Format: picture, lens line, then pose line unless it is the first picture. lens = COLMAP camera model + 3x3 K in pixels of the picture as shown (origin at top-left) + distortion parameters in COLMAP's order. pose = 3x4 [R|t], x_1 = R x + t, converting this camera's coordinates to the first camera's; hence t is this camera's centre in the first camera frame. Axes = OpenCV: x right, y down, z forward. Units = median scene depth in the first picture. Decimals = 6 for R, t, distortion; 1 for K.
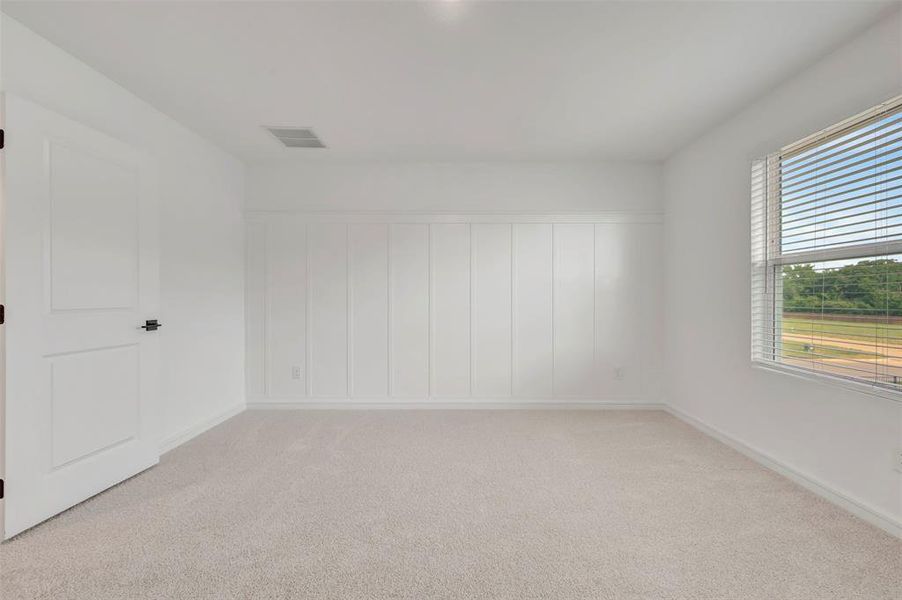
lens RADIAL K [[356.9, 0, 449.9], [0, 356.9, 297.1], [0, 0, 1]] dist [-0.001636, 0.000471]
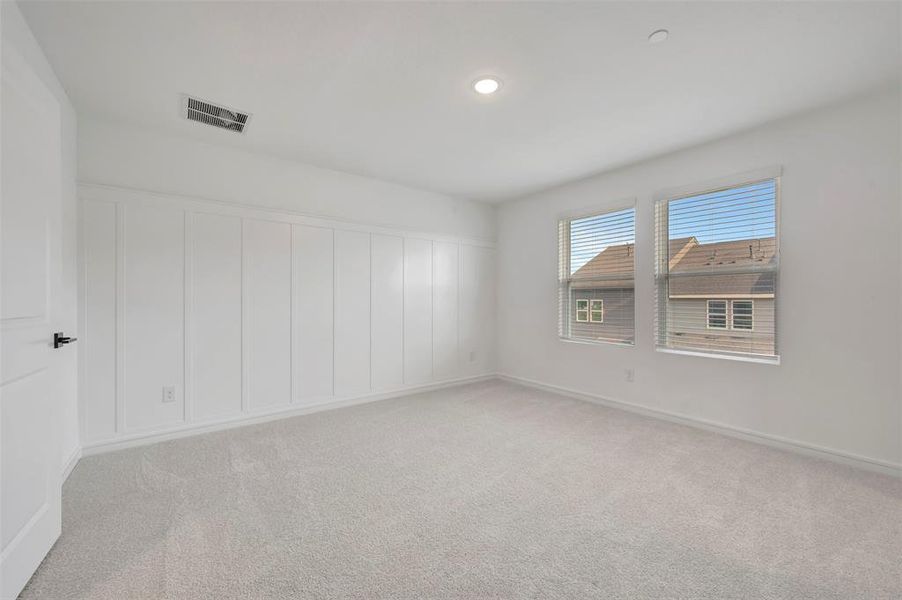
lens RADIAL K [[356.9, 0, 449.9], [0, 356.9, 295.6], [0, 0, 1]] dist [-0.001636, 0.000471]
pose [[0.791045, 0.007440, 0.611712, -0.442305], [-0.001958, 0.999952, -0.009629, -0.002481], [-0.611754, 0.006419, 0.791022, -0.022668]]
